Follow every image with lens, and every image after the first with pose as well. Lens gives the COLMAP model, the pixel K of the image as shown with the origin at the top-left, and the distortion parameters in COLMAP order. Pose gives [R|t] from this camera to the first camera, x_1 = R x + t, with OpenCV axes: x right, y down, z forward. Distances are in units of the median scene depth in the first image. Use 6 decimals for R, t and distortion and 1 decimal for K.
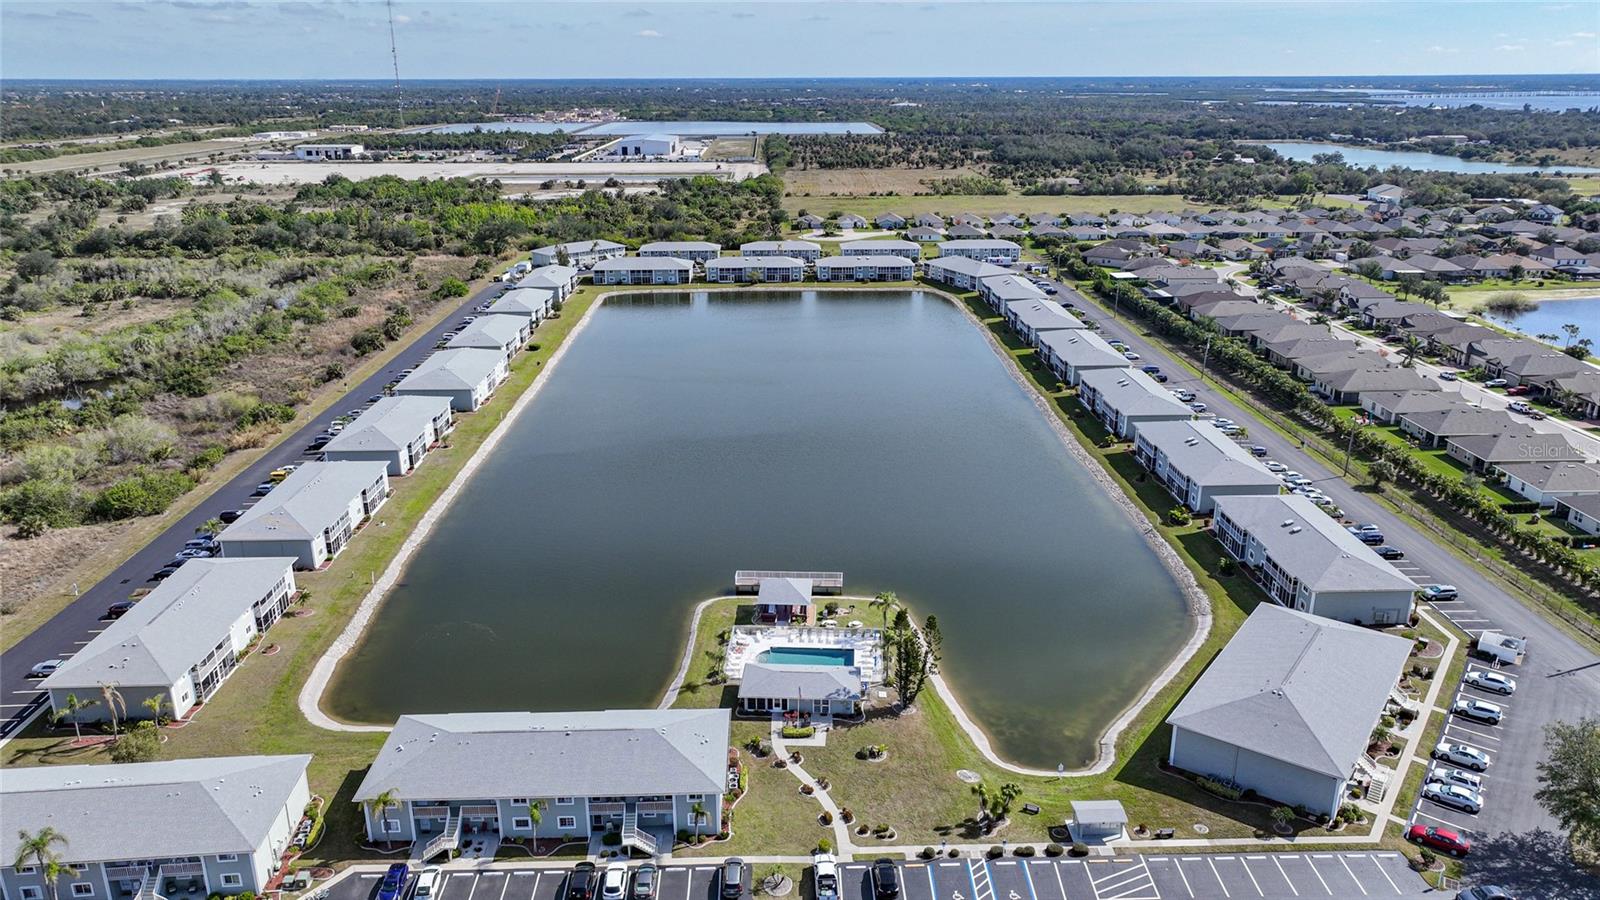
lens RADIAL K [[1121.5, 0, 800.0], [0, 1121.5, 450.0], [0, 0, 1]] dist [0.011049, 0.002133]
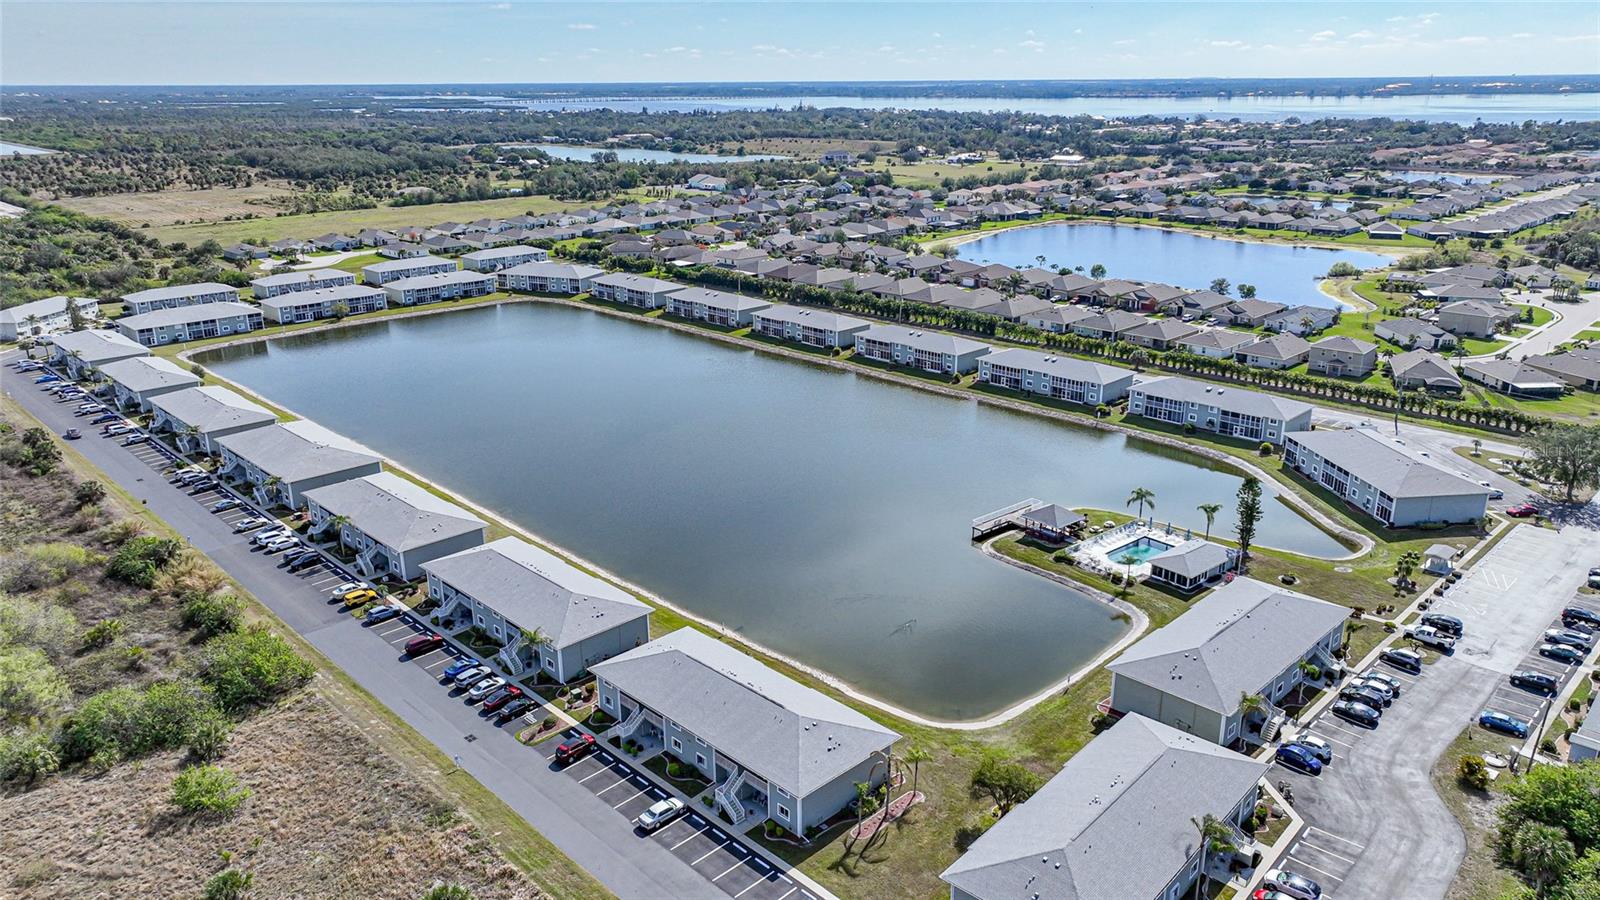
lens RADIAL K [[1121.5, 0, 800.0], [0, 1121.5, 450.0], [0, 0, 1]] dist [0.011049, 0.002133]
pose [[0.731887, -0.217184, 0.645889, -0.366027], [0.221585, 0.972189, 0.075816, -0.034280], [-0.644392, 0.087631, 0.759657, 0.104209]]
